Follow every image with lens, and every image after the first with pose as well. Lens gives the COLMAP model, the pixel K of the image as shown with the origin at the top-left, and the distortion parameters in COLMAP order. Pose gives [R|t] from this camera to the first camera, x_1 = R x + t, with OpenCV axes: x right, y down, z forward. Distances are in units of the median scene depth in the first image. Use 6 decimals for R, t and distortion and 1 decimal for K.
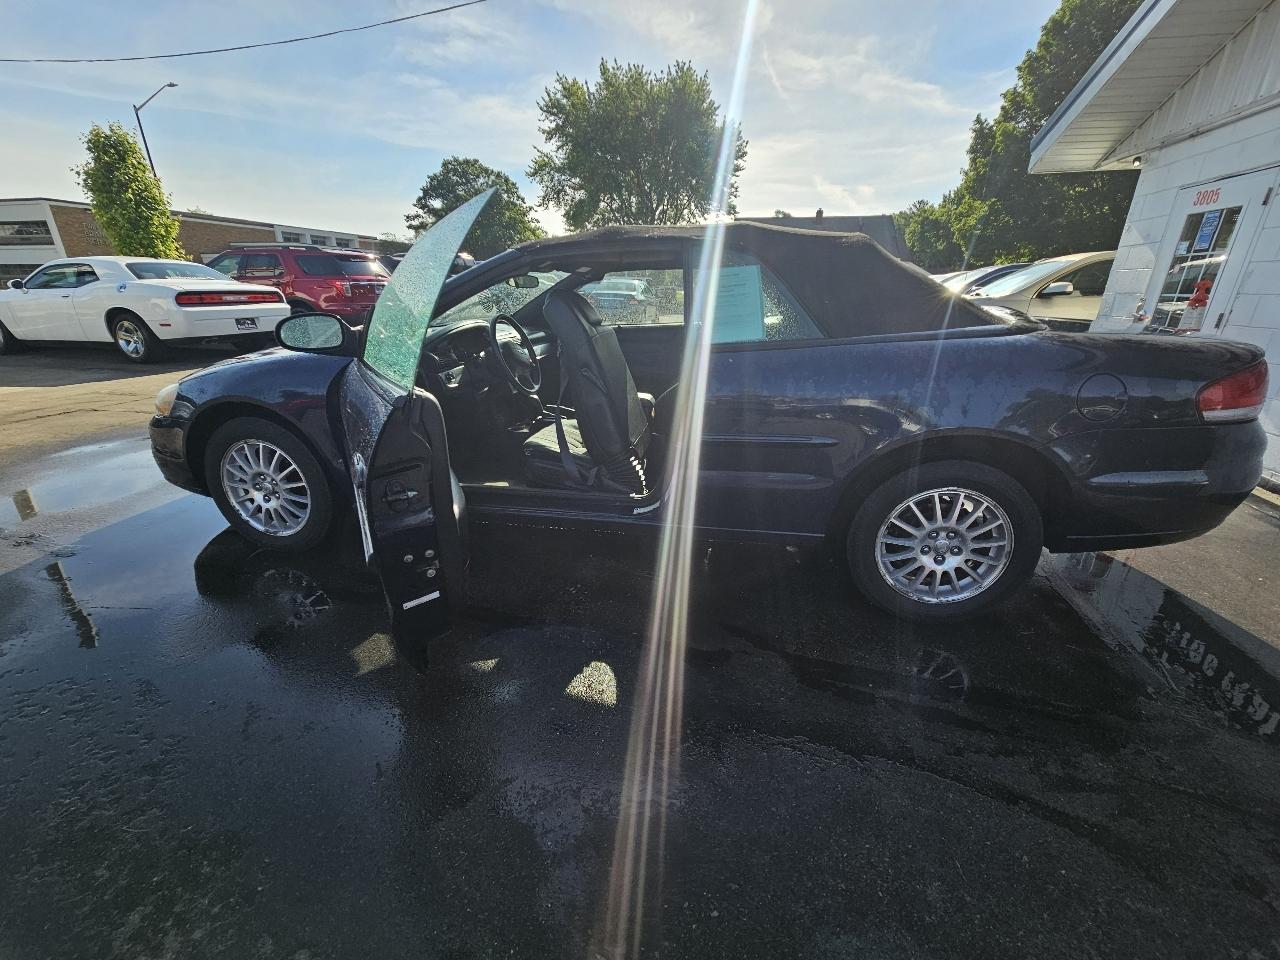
lens RADIAL K [[521.3, 0, 641.0], [0, 521.3, 482.7], [0, 0, 1]] dist [0.001033, -0.000986]
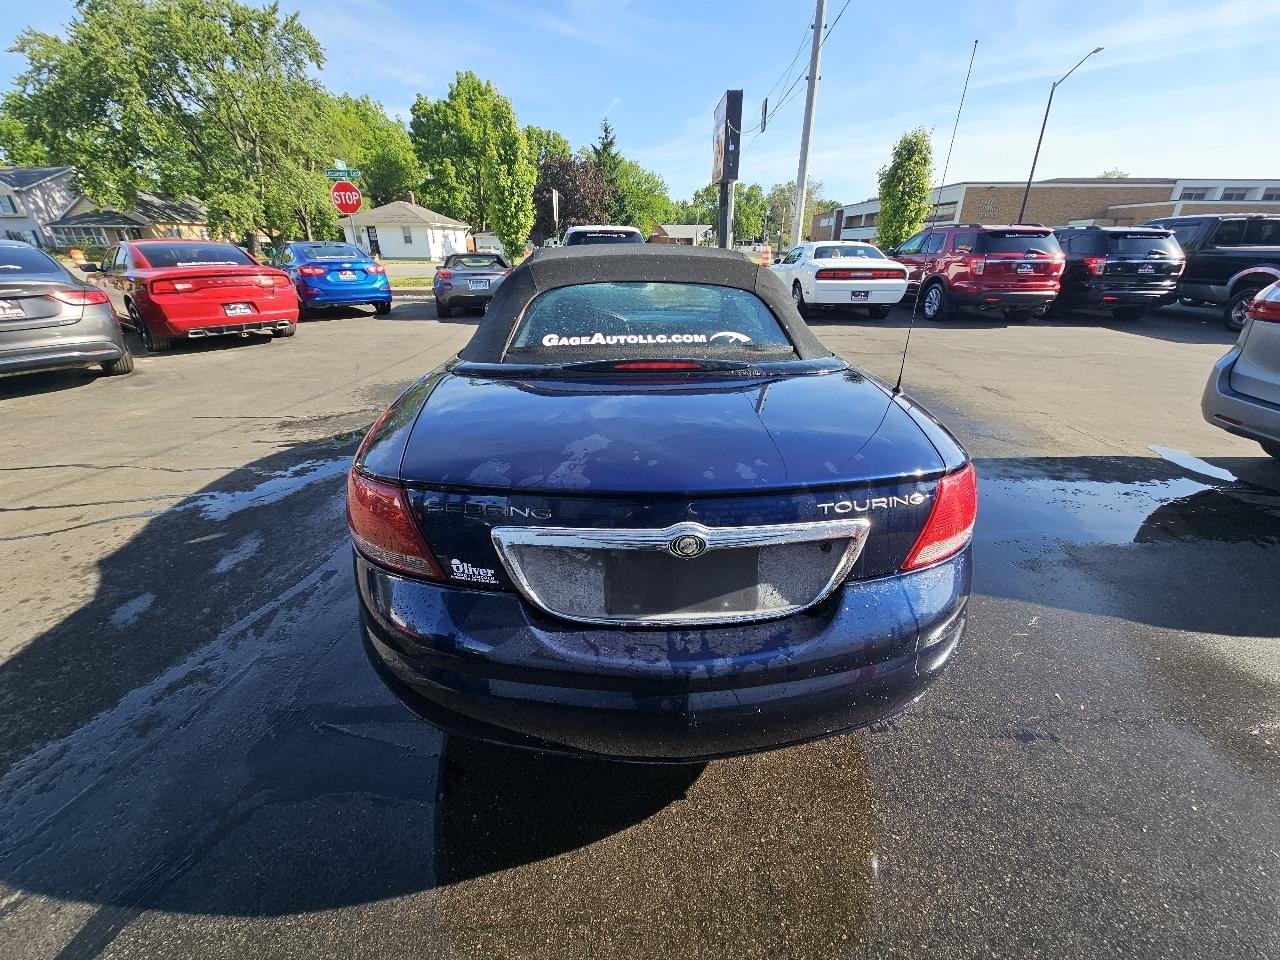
lens RADIAL K [[521.3, 0, 638.3], [0, 521.3, 477.5], [0, 0, 1]] dist [0.001033, -0.000986]
pose [[0.222612, 0.384534, -0.895867, 0.099081], [-0.340020, 0.891848, 0.298318, -0.029015], [0.913691, 0.238204, 0.329285, 0.058086]]
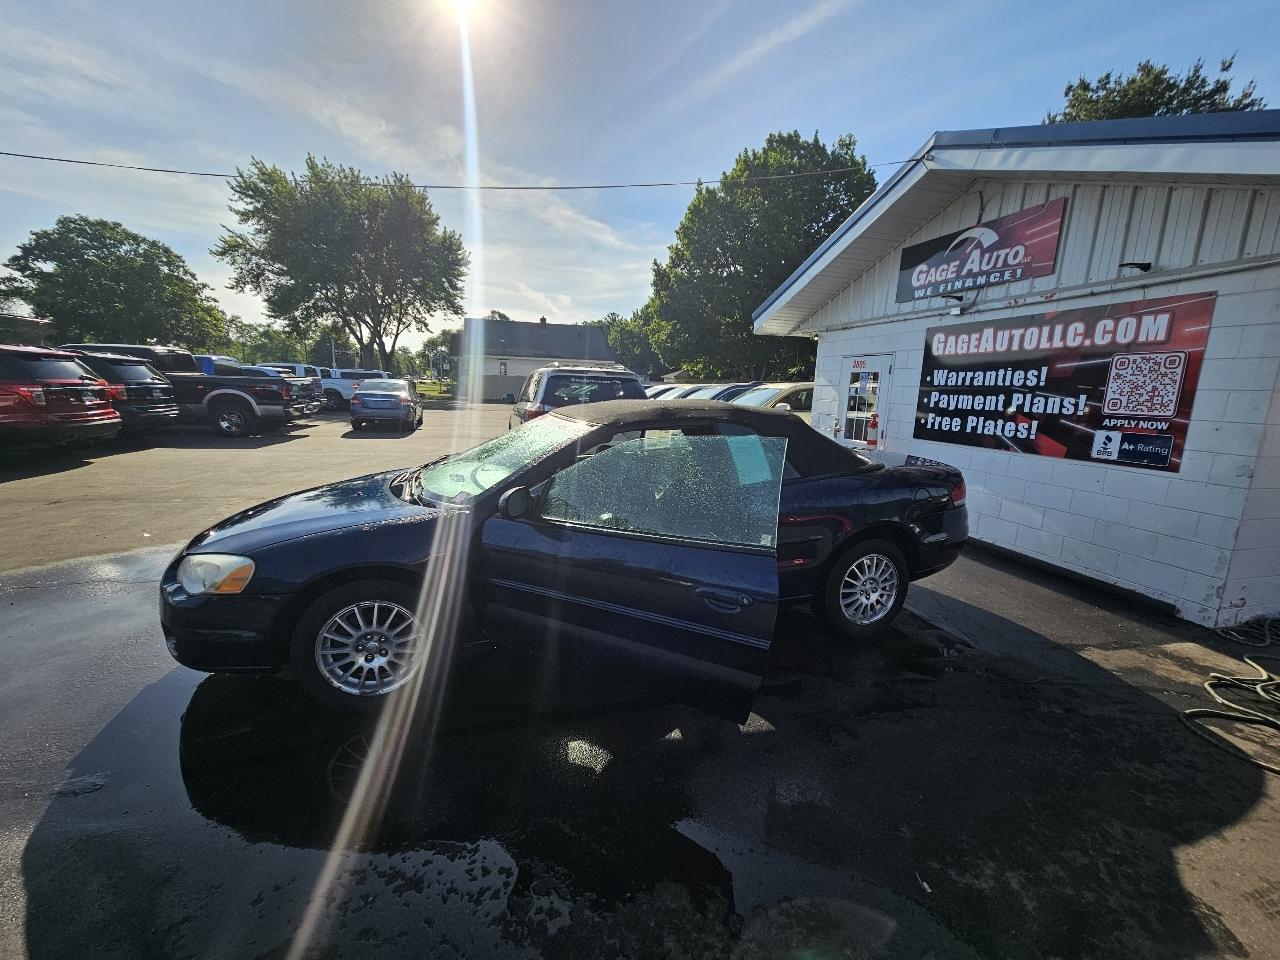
lens RADIAL K [[522.7, 0, 639.1], [0, 522.7, 479.8], [0, 0, 1]] dist [-0.003070, 0.001353]
pose [[0.875189, -0.070684, 0.478590, -0.052721], [0.148932, 0.980590, -0.127525, -0.007419], [-0.460286, 0.182886, 0.868728, -0.013131]]
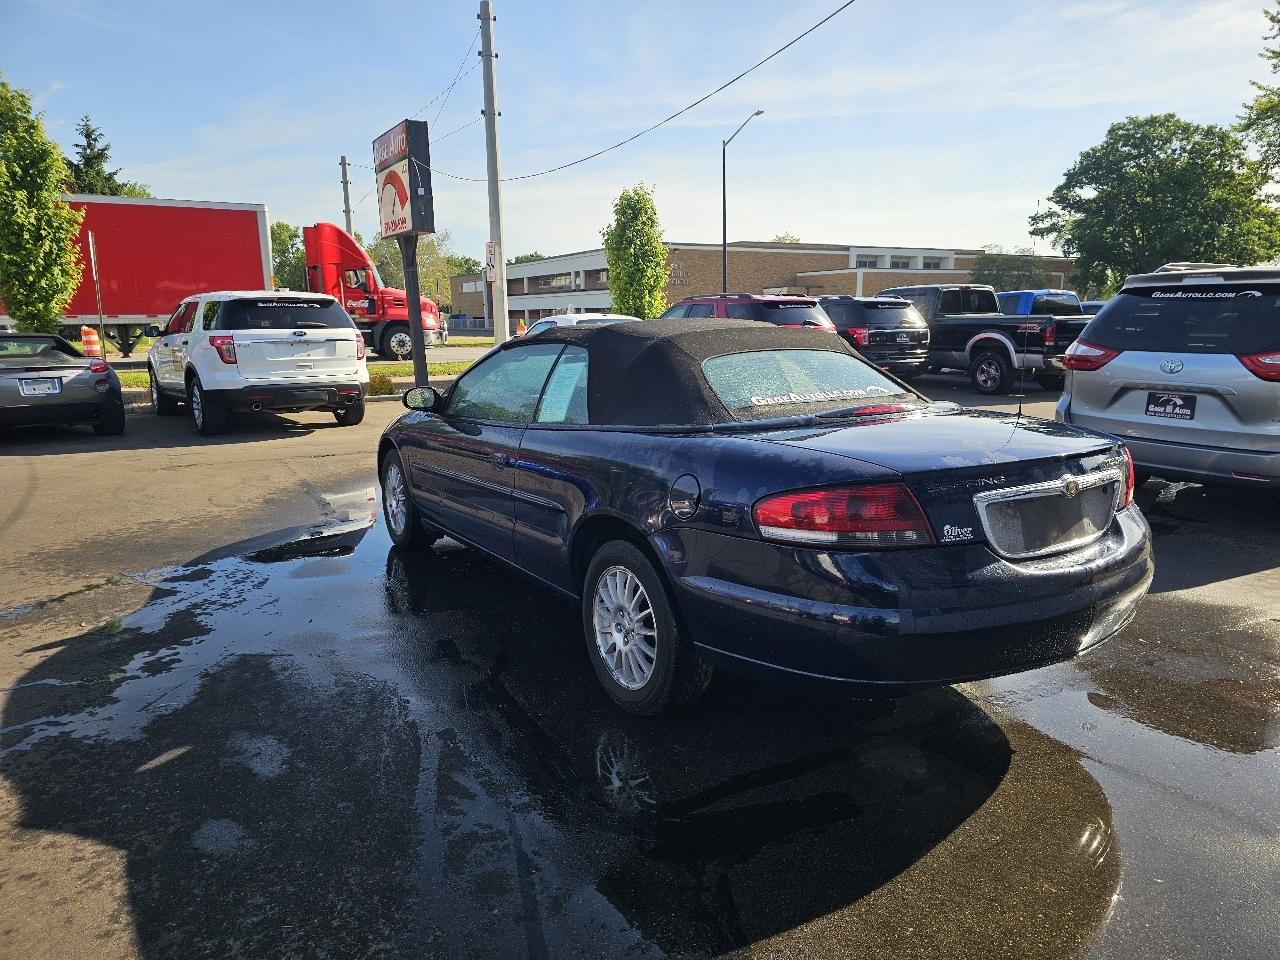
lens RADIAL K [[857.6, 0, 649.7], [0, 857.6, 478.7], [0, 0, 1]] dist [0.057095, -0.047919]
pose [[0.682592, 0.116364, -0.721476, 0.105539], [-0.240530, 0.968009, -0.071440, -0.002985], [0.690082, 0.222301, 0.688745, -0.011645]]
